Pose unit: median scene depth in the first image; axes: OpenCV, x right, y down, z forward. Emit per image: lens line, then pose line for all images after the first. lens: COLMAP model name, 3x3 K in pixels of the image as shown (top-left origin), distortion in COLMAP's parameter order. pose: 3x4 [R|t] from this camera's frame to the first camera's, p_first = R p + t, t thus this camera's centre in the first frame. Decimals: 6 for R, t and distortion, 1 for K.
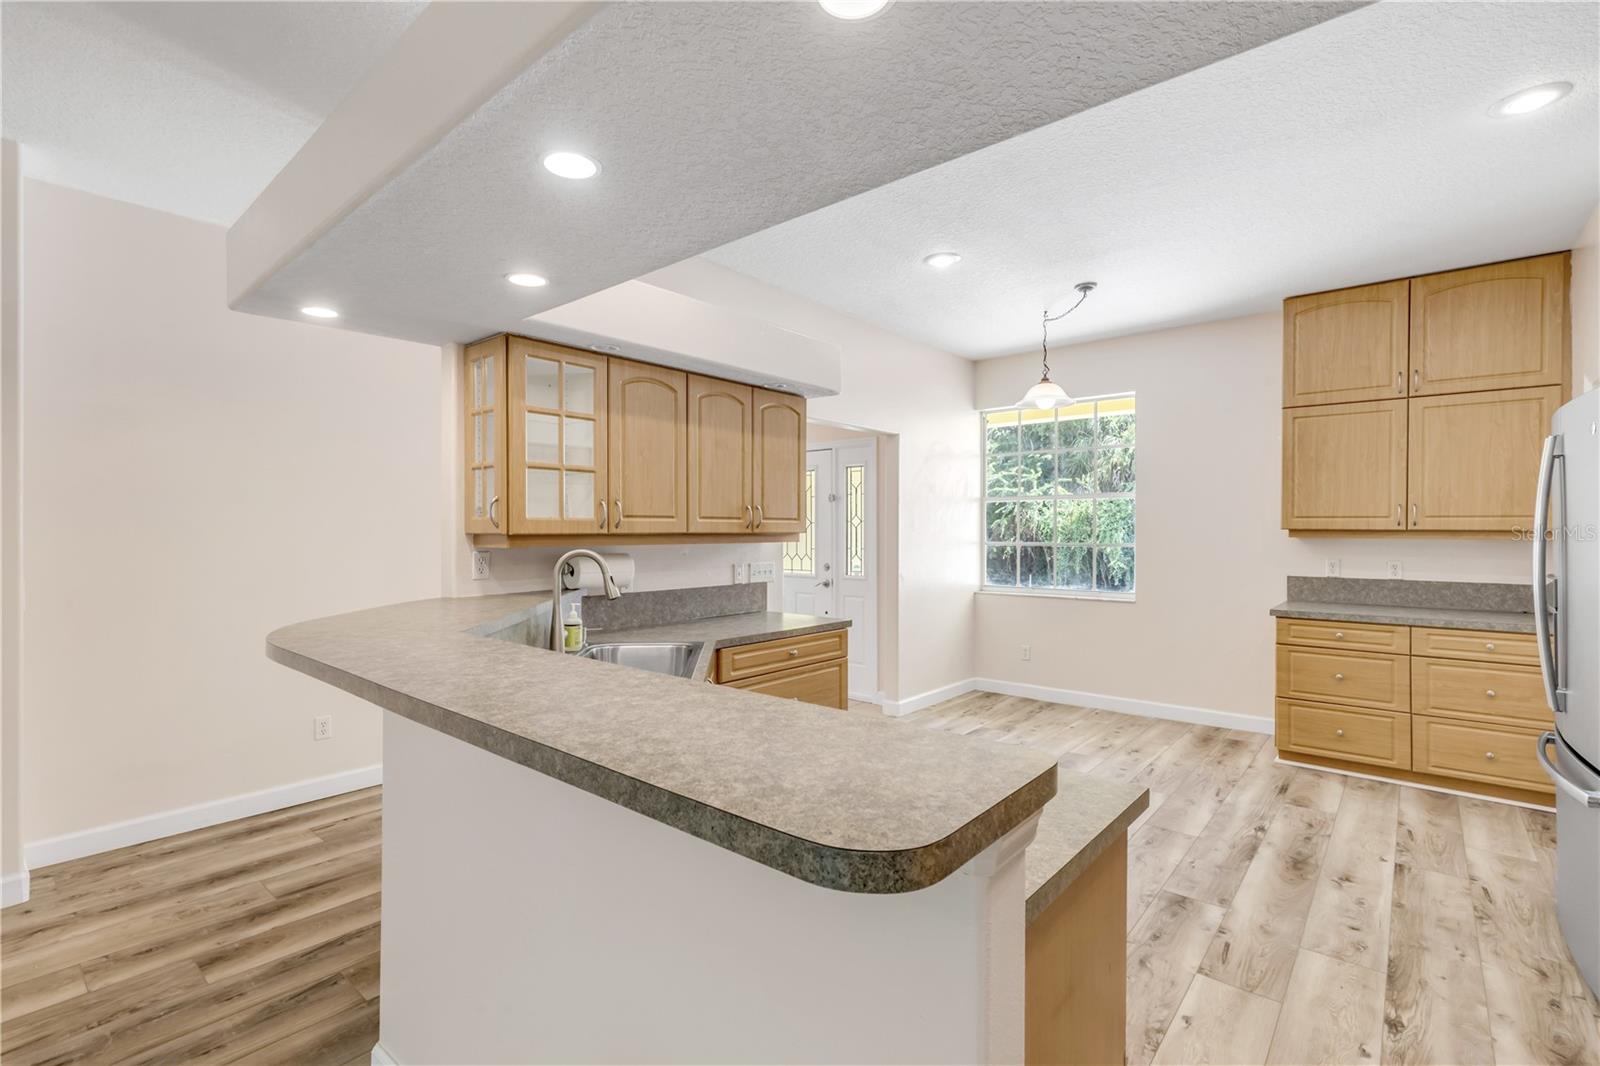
lens RADIAL K [[726.6, 0, 796.1], [0, 726.6, 530.7], [0, 0, 1]] dist [0.006997, -0.002470]
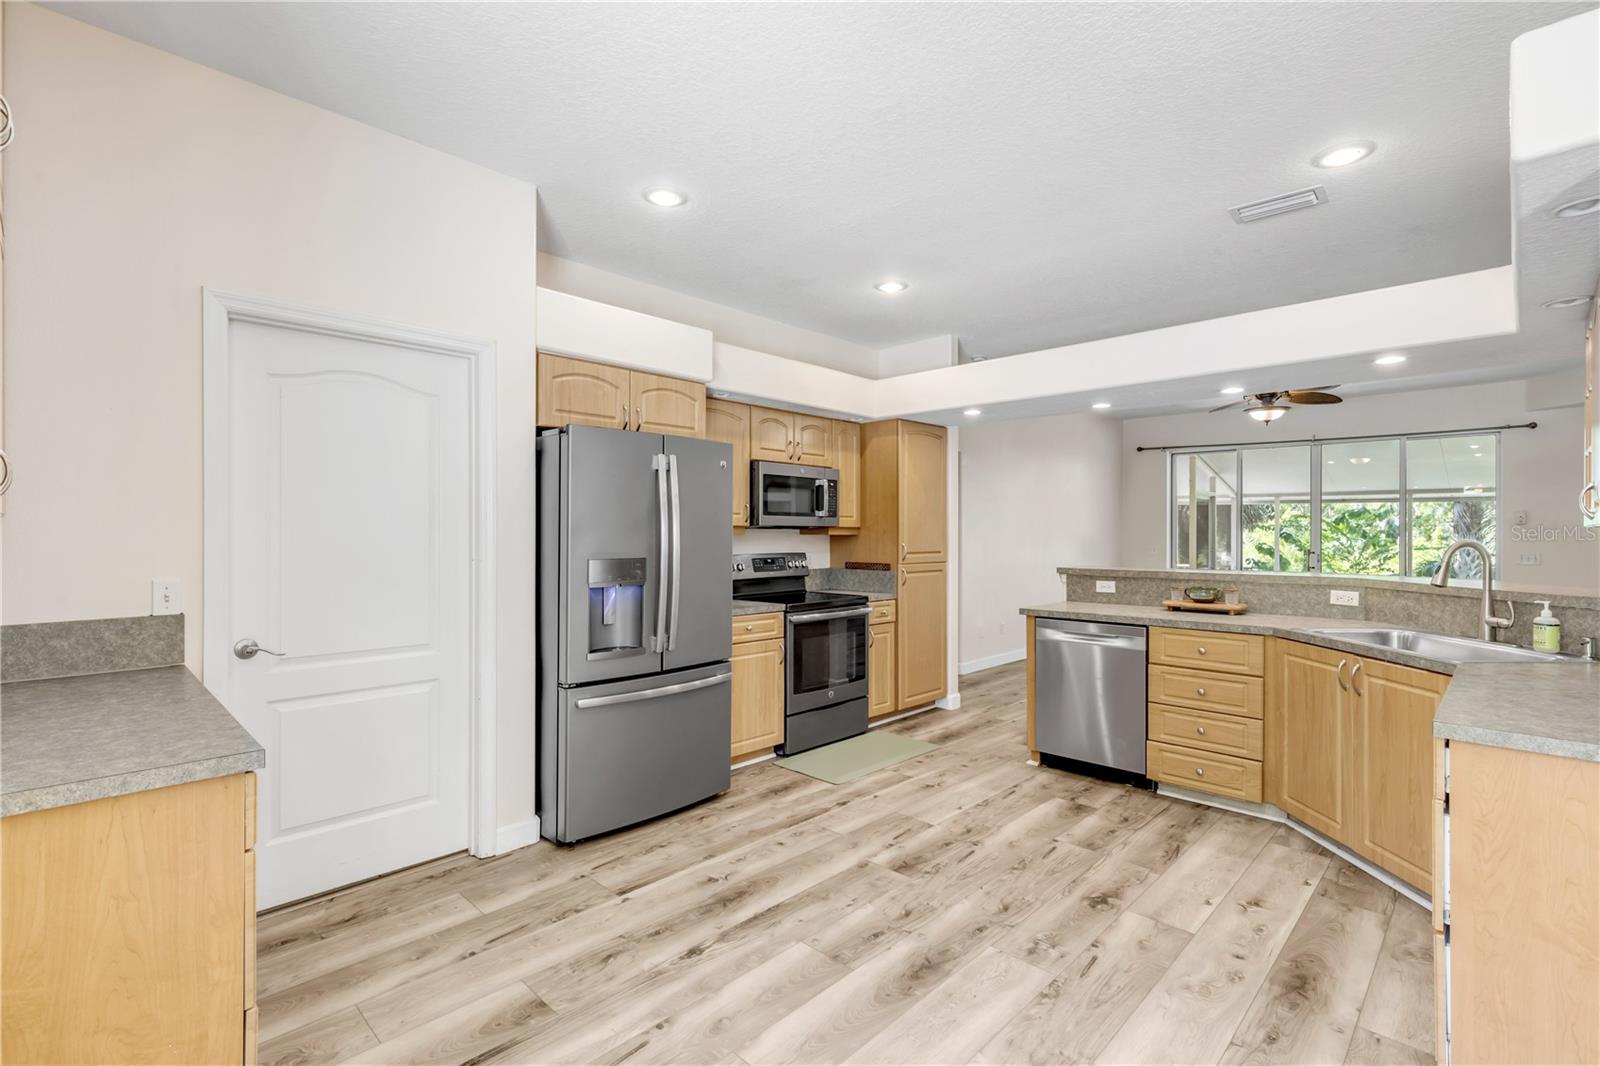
lens RADIAL K [[726.6, 0, 797.8], [0, 726.6, 529.7], [0, 0, 1]] dist [0.006997, -0.002470]
pose [[-0.997857, -0.003286, 0.065345, 0.402827], [-0.003372, 0.999994, -0.001206, 0.008407], [-0.065341, -0.001424, -0.997862, 1.367273]]
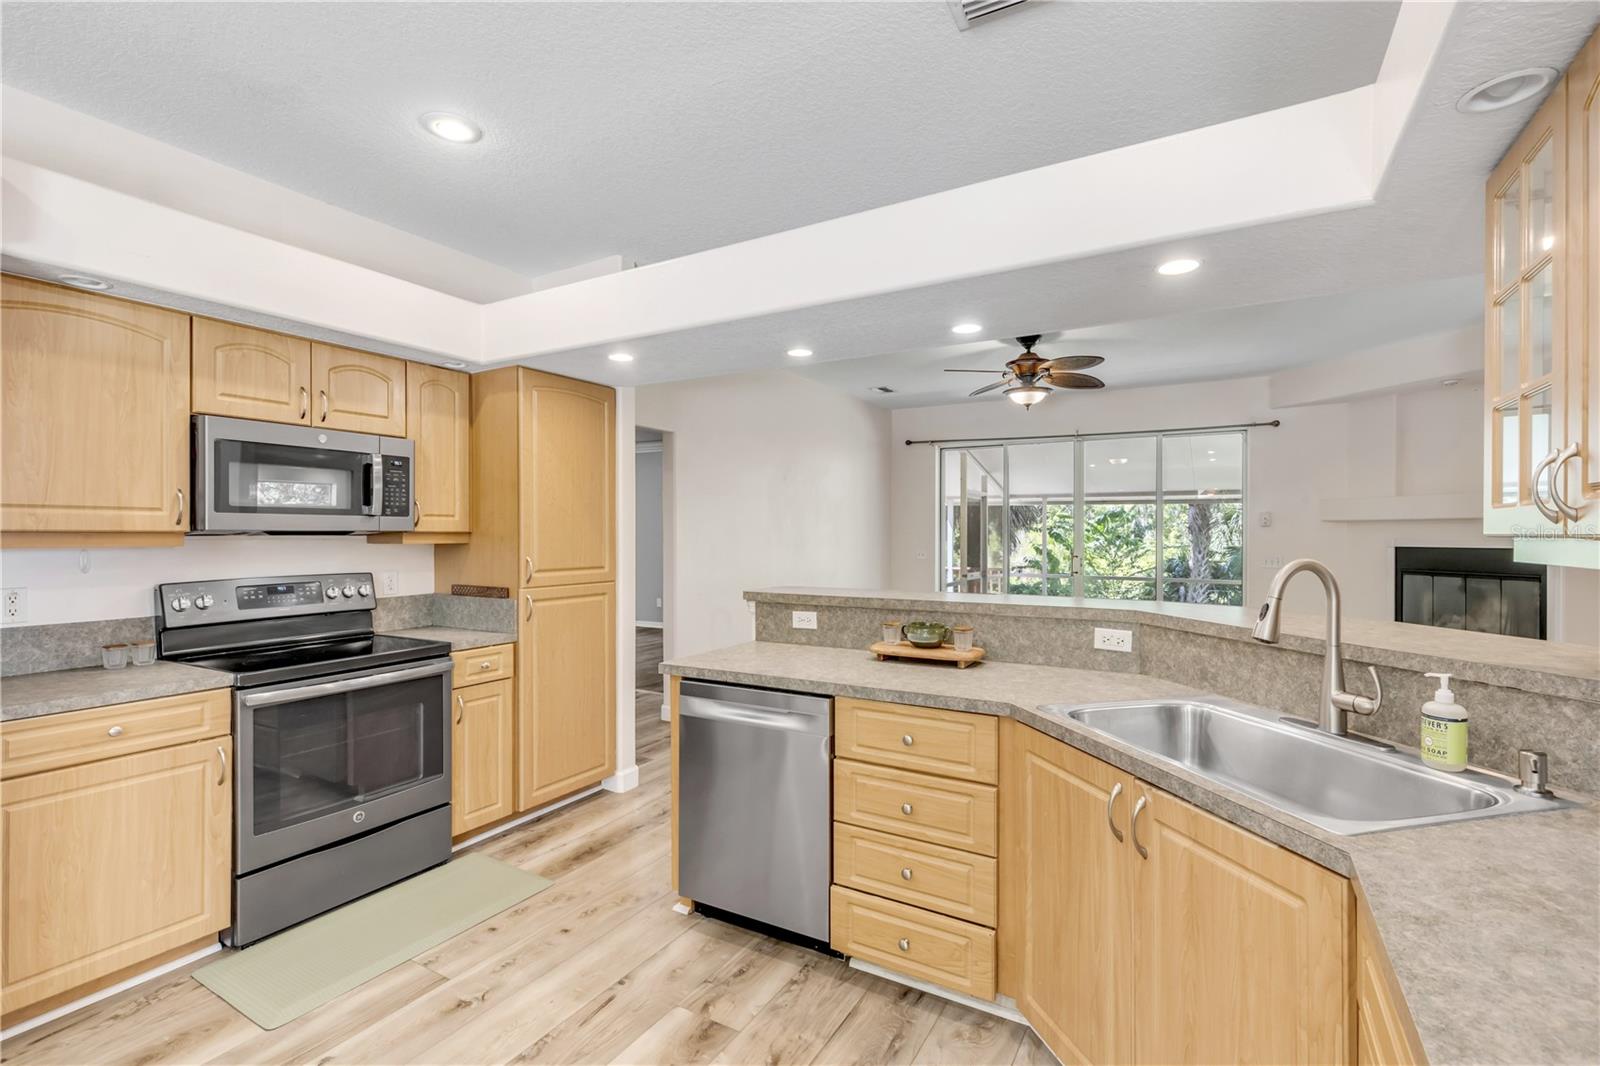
lens RADIAL K [[726.6, 0, 794.1], [0, 726.6, 532.4], [0, 0, 1]] dist [0.006997, -0.002470]
pose [[-0.984269, -0.001252, -0.176671, 0.154726], [-0.001488, 0.999998, 0.001204, 0.001292], [0.176670, 0.001448, -0.984269, 0.972415]]
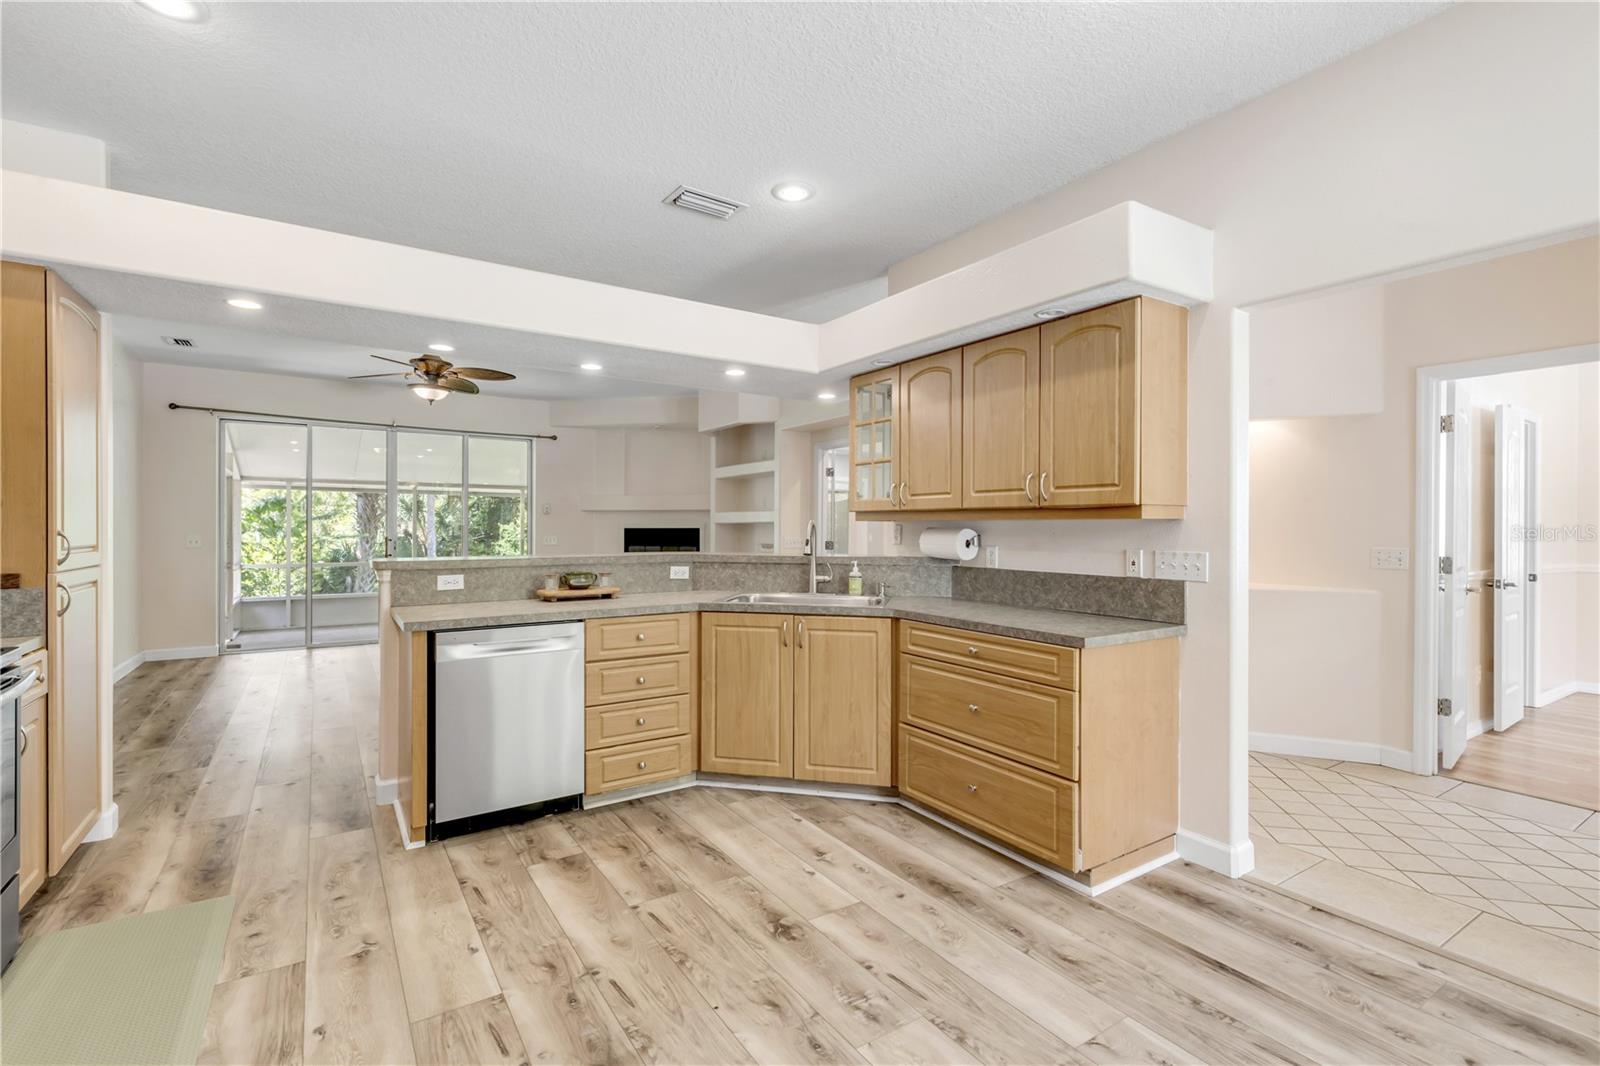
lens RADIAL K [[726.6, 0, 792.1], [0, 726.6, 527.0], [0, 0, 1]] dist [0.006997, -0.002470]
pose [[-0.281014, -0.001841, -0.959702, 0.713519], [-0.005162, 0.999987, -0.000407, 0.024802], [0.959690, 0.004840, -0.281020, 0.870623]]
